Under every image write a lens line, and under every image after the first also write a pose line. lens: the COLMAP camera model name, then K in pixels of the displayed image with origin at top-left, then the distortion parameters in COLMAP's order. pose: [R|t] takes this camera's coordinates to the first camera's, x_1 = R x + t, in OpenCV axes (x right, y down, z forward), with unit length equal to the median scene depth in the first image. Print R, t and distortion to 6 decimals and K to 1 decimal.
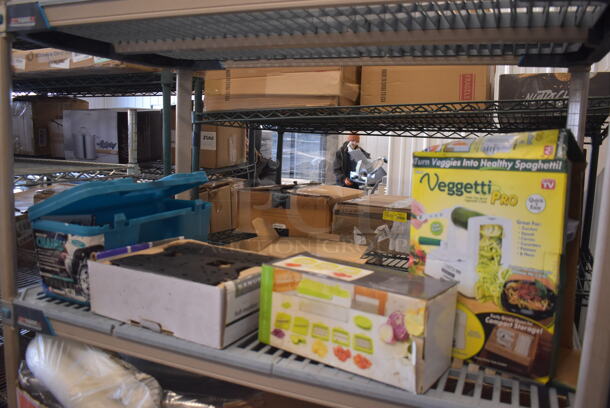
lens RADIAL K [[506.6, 0, 305.0], [0, 506.6, 204.0], [0, 0, 1]] dist [-0.086468, 0.000230]
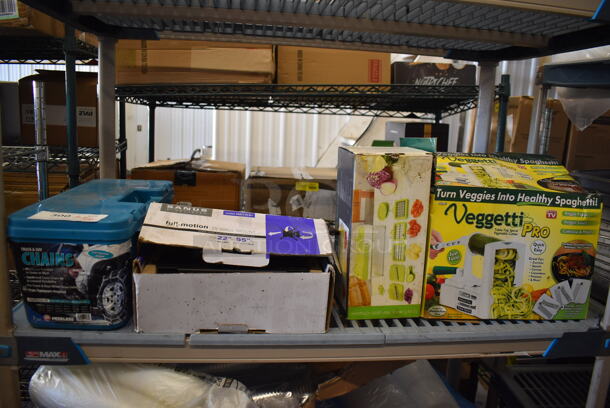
lens RADIAL K [[468.4, 0, 305.0], [0, 468.4, 204.0], [0, 0, 1]] dist [-0.085896, -0.000626]
pose [[0.874768, -0.084741, 0.477074, -0.341404], [0.050271, 0.995147, 0.084588, -0.025928], [-0.481927, -0.050012, 0.874783, 0.118867]]
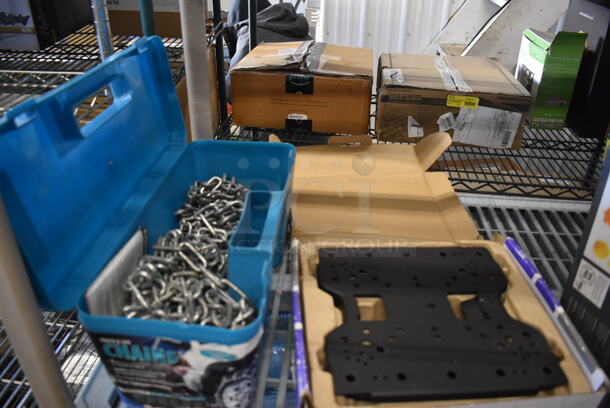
lens RADIAL K [[486.3, 0, 313.0], [0, 486.3, 229.7], [0, 0, 1]] dist [-0.072654, 0.001672]
pose [[0.946859, -0.182445, 0.264901, -0.314905], [0.049728, 0.896699, 0.439838, -0.154357], [-0.317783, -0.403292, 0.858120, 0.360677]]
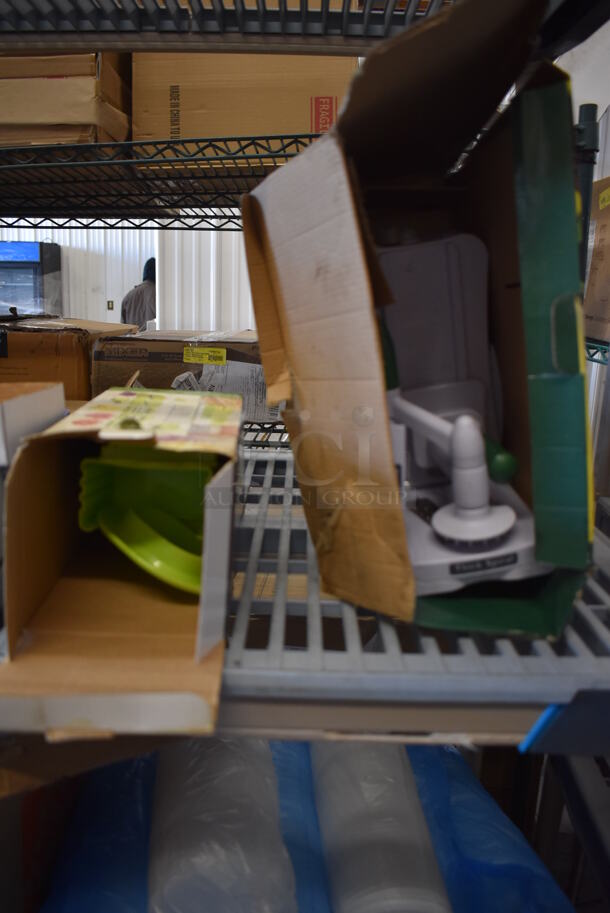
lens RADIAL K [[727.8, 0, 287.8], [0, 727.8, 441.2], [0, 0, 1]] dist [-0.072654, 0.001672]
pose [[0.933286, -0.084451, 0.349062, -0.032287], [0.054599, 0.994026, 0.094508, 0.052093], [-0.354958, -0.069145, 0.932322, 0.210070]]
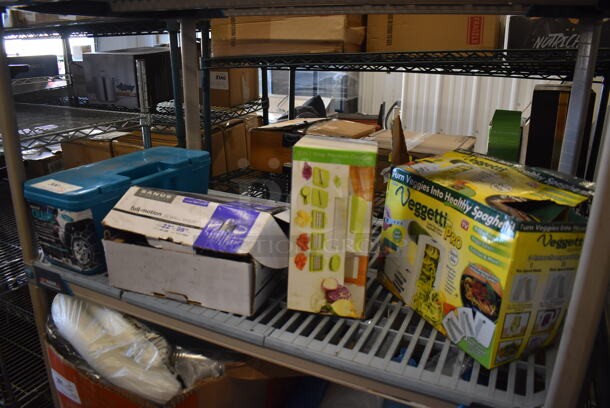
lens RADIAL K [[468.4, 0, 305.0], [0, 468.4, 204.0], [0, 0, 1]] dist [-0.085896, -0.000626]
pose [[0.998421, -0.006313, -0.055820, 0.040418], [0.016818, 0.981680, 0.189795, -0.074256], [0.053600, -0.190434, 0.980236, 0.046942]]
